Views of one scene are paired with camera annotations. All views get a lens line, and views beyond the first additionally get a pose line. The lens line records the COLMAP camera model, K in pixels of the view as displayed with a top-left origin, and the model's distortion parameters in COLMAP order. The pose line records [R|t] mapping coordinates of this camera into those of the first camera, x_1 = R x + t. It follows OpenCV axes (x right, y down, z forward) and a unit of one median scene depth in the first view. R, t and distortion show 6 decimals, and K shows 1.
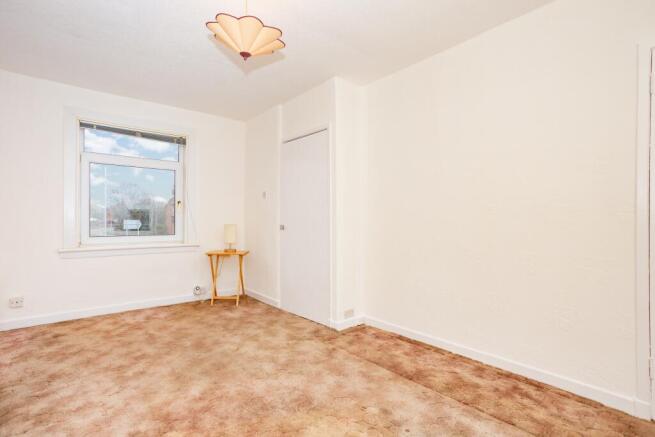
lens RADIAL K [[317.7, 0, 325.8], [0, 317.7, 215.7], [0, 0, 1]] dist [-0.016759, 0.011899]
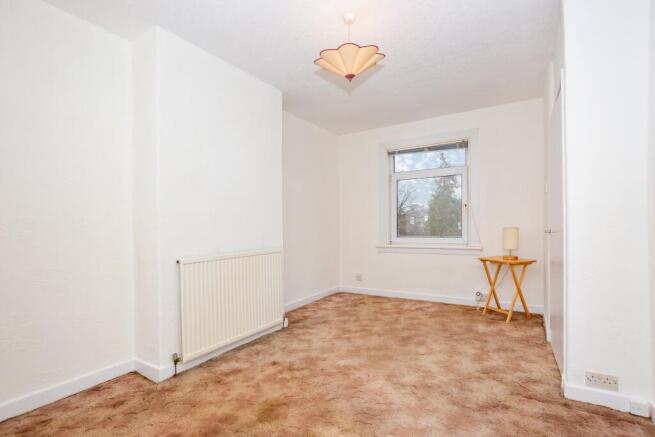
lens RADIAL K [[317.7, 0, 323.4], [0, 317.7, 225.2], [0, 0, 1]] dist [-0.016759, 0.011899]
pose [[0.297011, -0.011455, -0.954805, 0.498700], [0.035024, 0.999386, -0.001095, 0.008792], [0.954232, -0.033116, 0.297229, 0.370640]]
